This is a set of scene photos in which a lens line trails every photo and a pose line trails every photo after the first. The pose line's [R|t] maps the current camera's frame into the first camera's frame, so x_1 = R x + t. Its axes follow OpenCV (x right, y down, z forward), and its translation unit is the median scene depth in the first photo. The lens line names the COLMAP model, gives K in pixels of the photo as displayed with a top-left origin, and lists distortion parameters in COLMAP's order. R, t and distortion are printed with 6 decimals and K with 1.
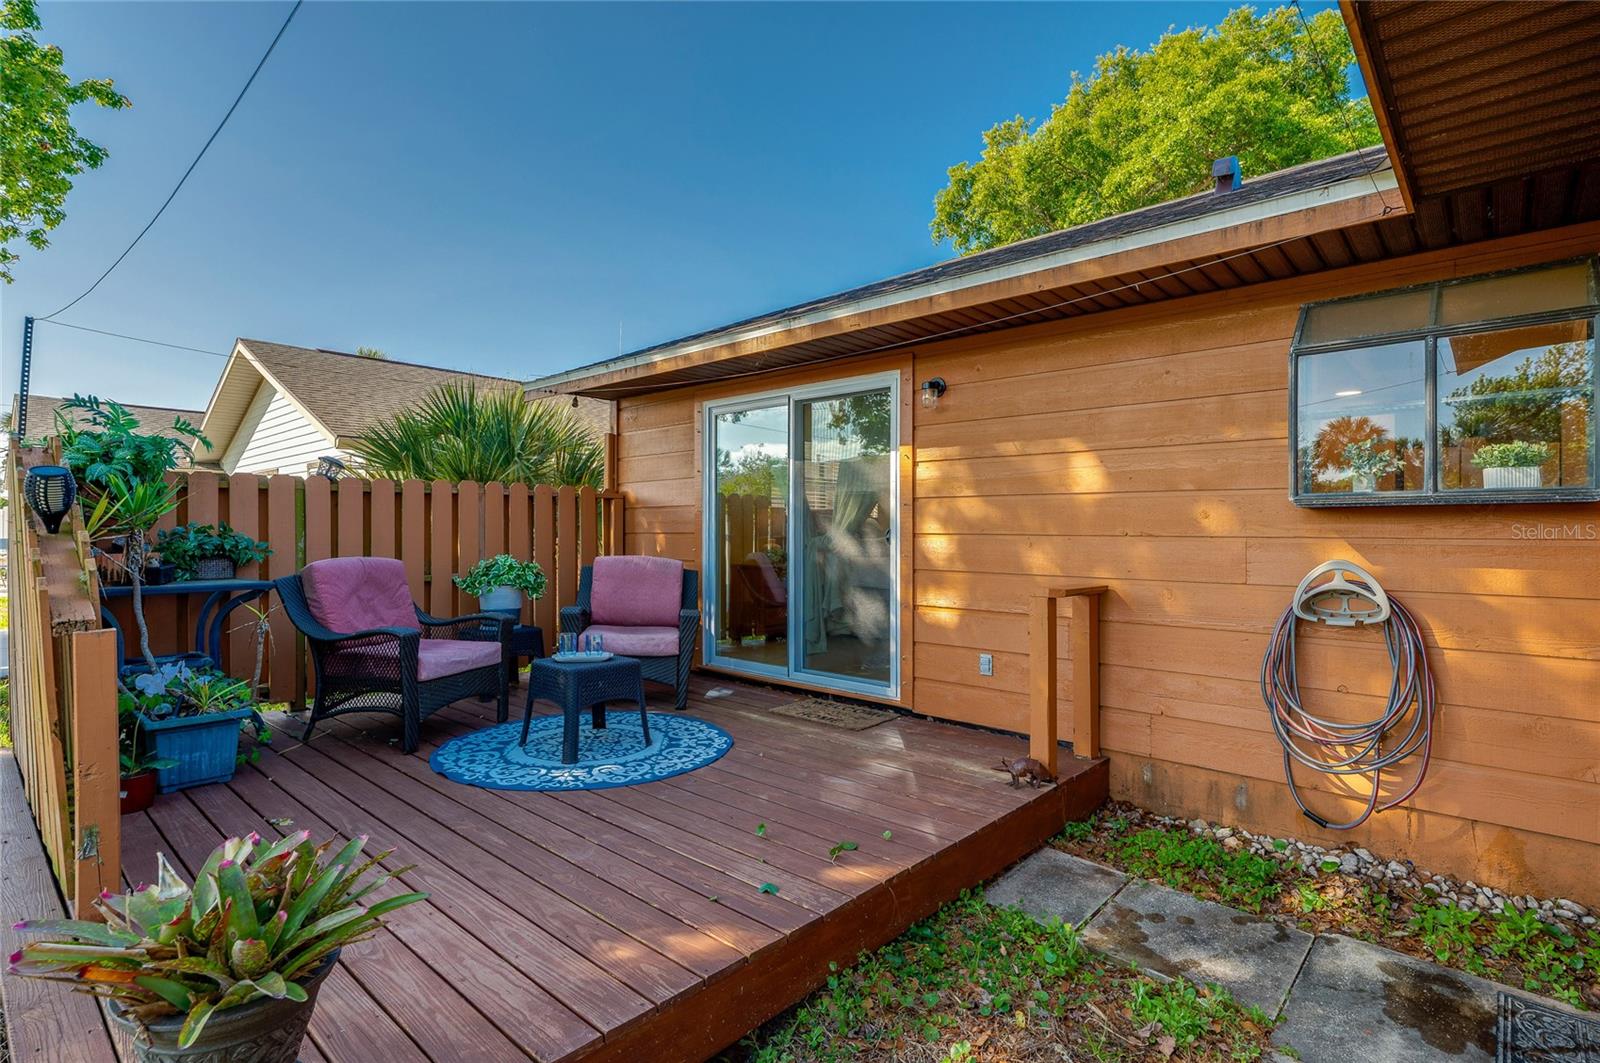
lens RADIAL K [[812.9, 0, 798.4], [0, 812.9, 531.5], [0, 0, 1]] dist [0.006775, 0.000750]
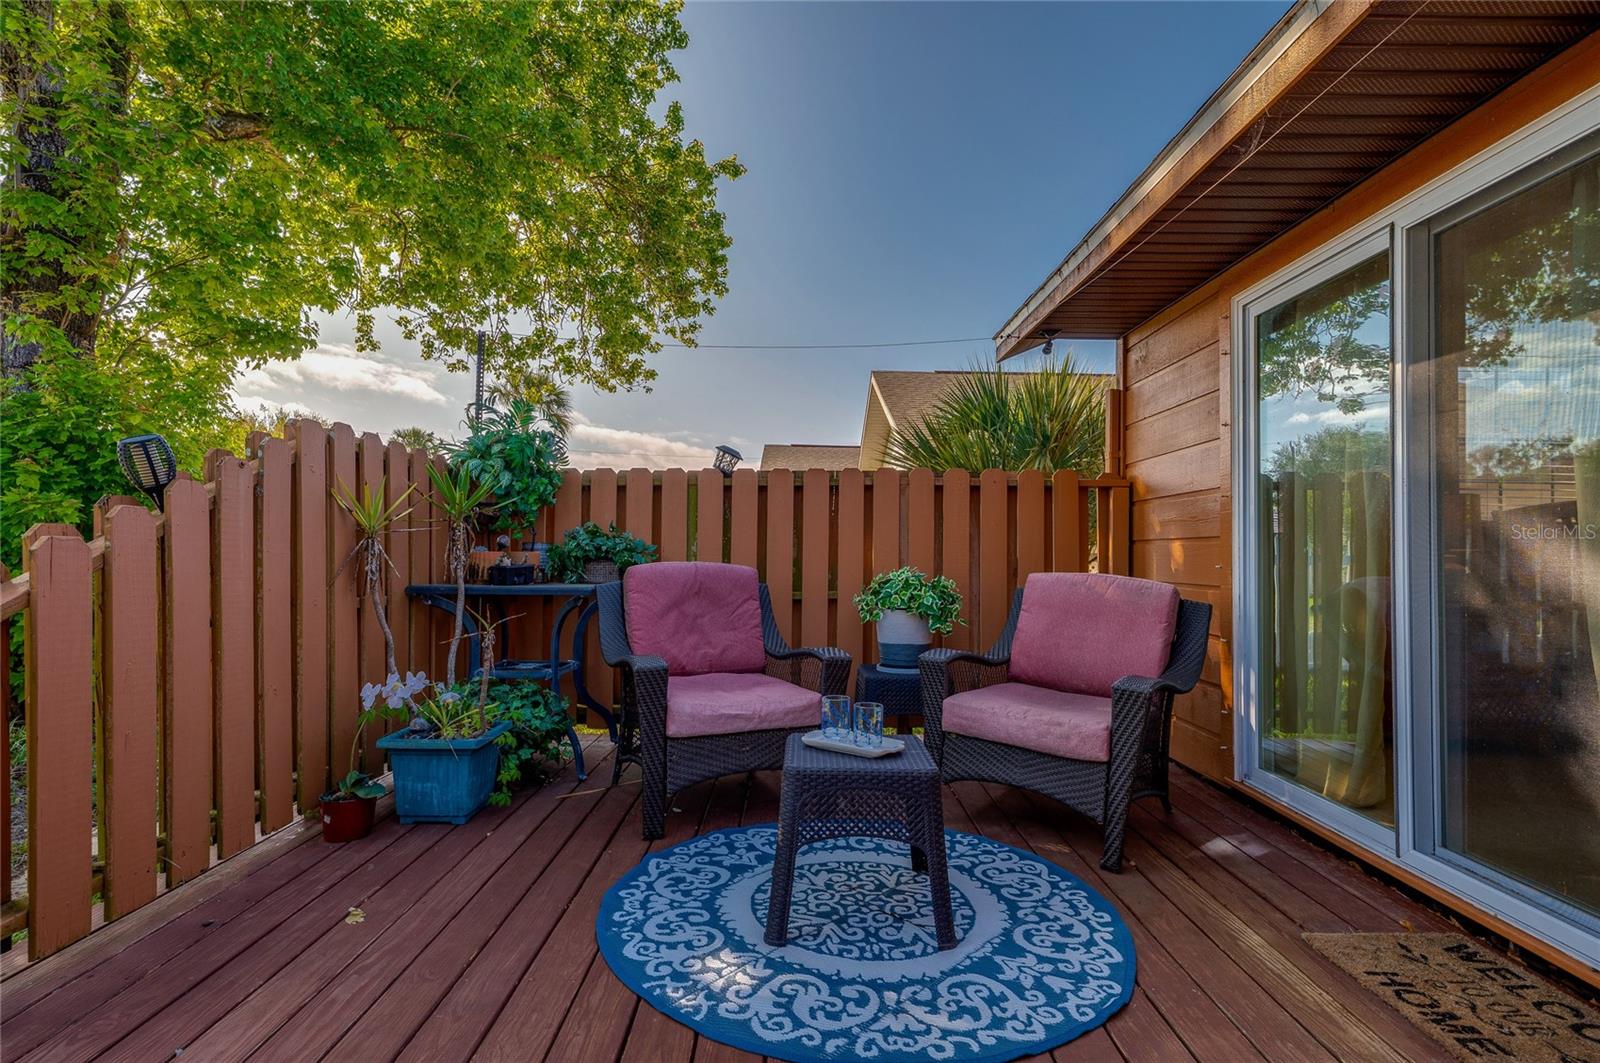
lens RADIAL K [[812.9, 0, 796.9], [0, 812.9, 534.2], [0, 0, 1]] dist [0.006775, 0.000750]
pose [[0.680474, -0.009542, -0.732710, 0.117751], [-0.012985, 0.999601, -0.025077, 0.025142], [0.732657, 0.026579, 0.680079, 0.583294]]
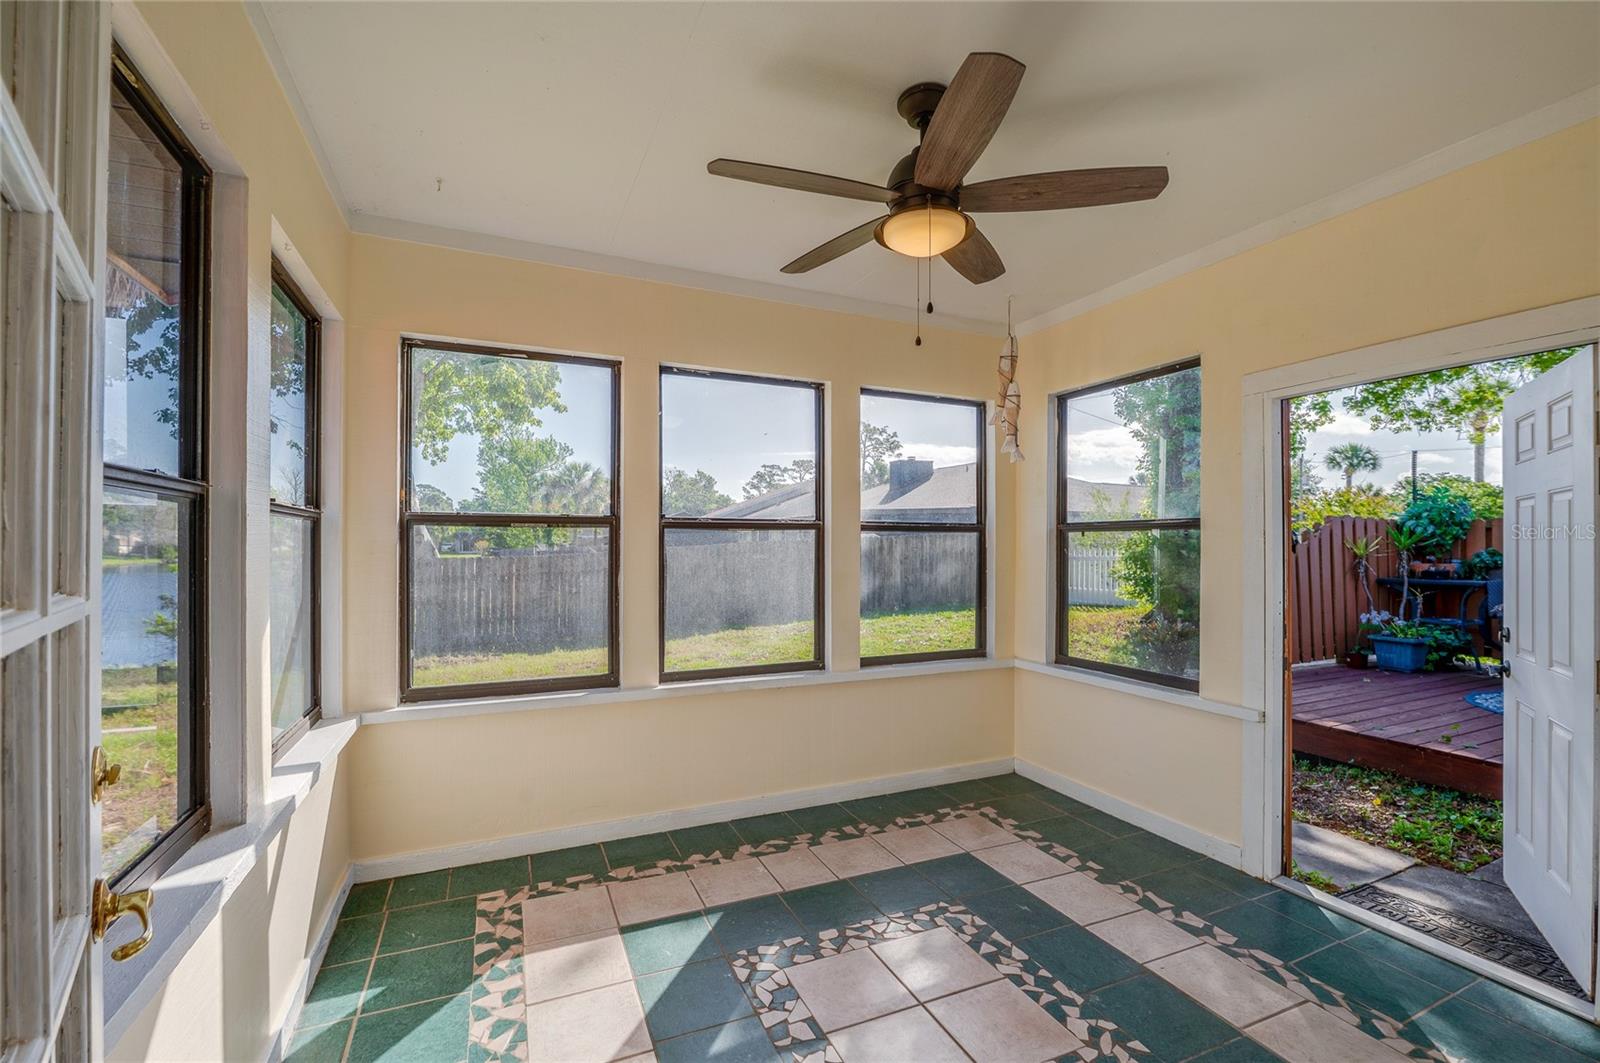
lens RADIAL K [[669.7, 0, 794.2], [0, 669.7, 546.7], [0, 0, 1]] dist [-0.001933, -0.000257]
pose [[-0.379485, -0.010236, -0.925141, 1.267630], [-0.005238, 0.999947, -0.008914, 0.007395], [0.925183, 0.001463, -0.379518, 0.168068]]
